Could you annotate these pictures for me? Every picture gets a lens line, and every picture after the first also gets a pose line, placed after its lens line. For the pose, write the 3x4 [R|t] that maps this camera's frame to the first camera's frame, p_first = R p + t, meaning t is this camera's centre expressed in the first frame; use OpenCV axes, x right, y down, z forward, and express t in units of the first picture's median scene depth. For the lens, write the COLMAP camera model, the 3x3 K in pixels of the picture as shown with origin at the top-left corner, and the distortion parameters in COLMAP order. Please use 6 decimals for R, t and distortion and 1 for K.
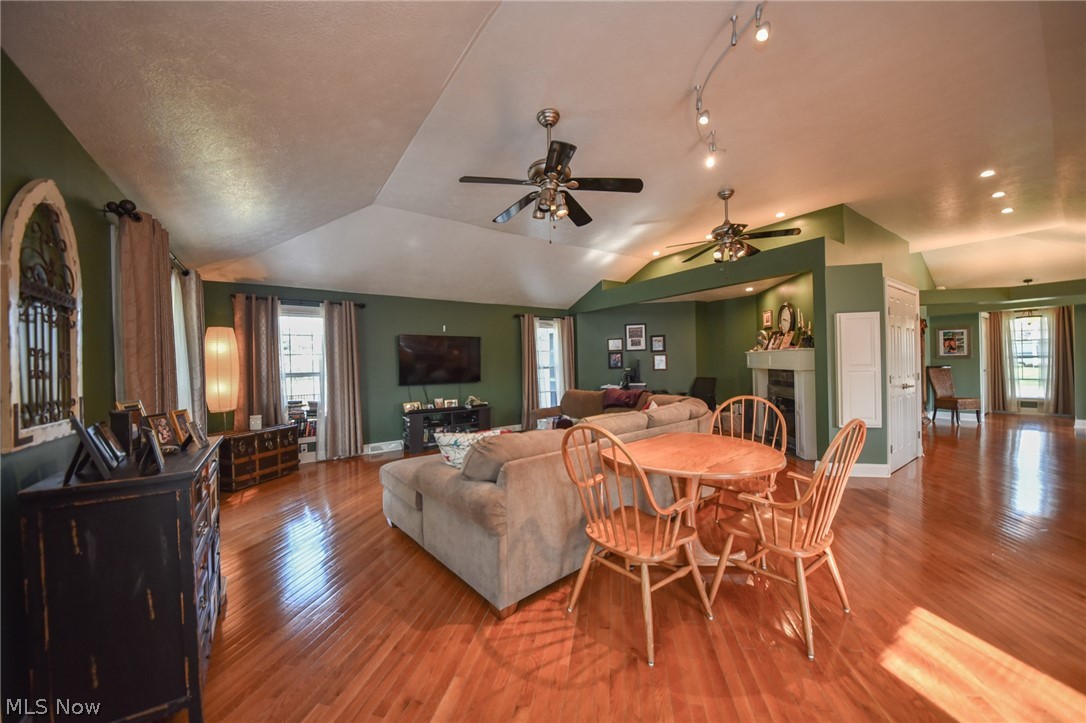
lens RADIAL K [[375.1, 0, 543.0], [0, 375.1, 361.5], [0, 0, 1]] dist [-0.000448, -0.009676]
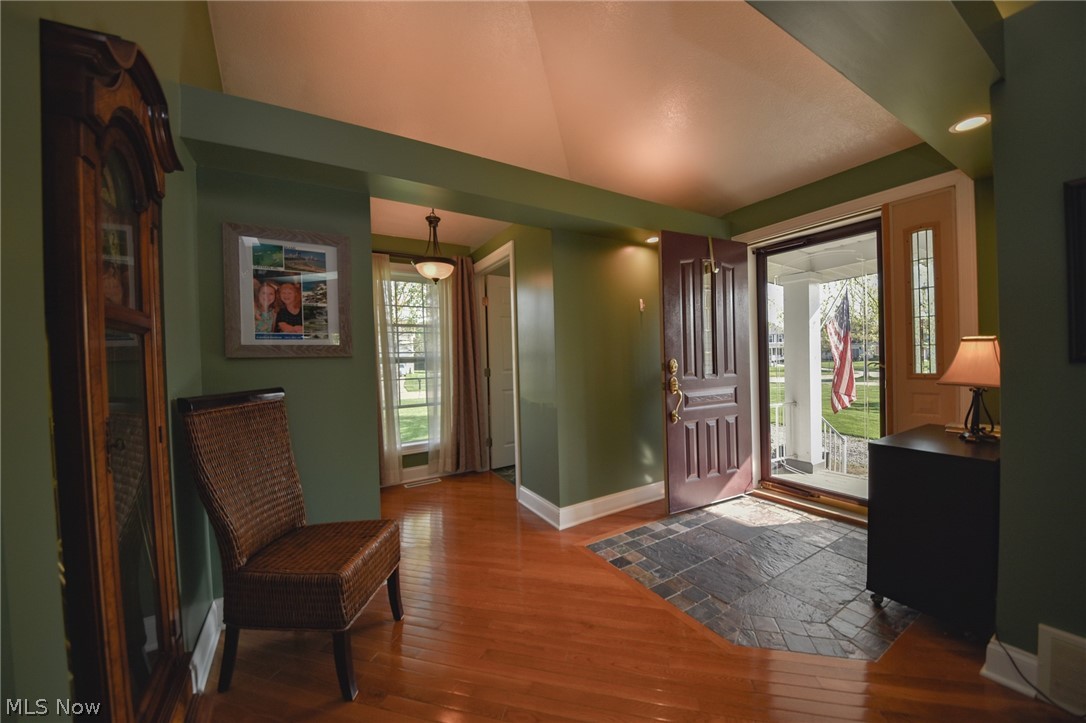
lens RADIAL K [[384.4, 0, 539.4], [0, 384.4, 364.7], [0, 0, 1]] dist [0.027030, -0.027278]
pose [[0.080028, 0.006803, 0.996769, 0.884751], [0.027030, 0.999594, -0.008993, 0.002452], [-0.996426, 0.027662, 0.079812, 0.831522]]
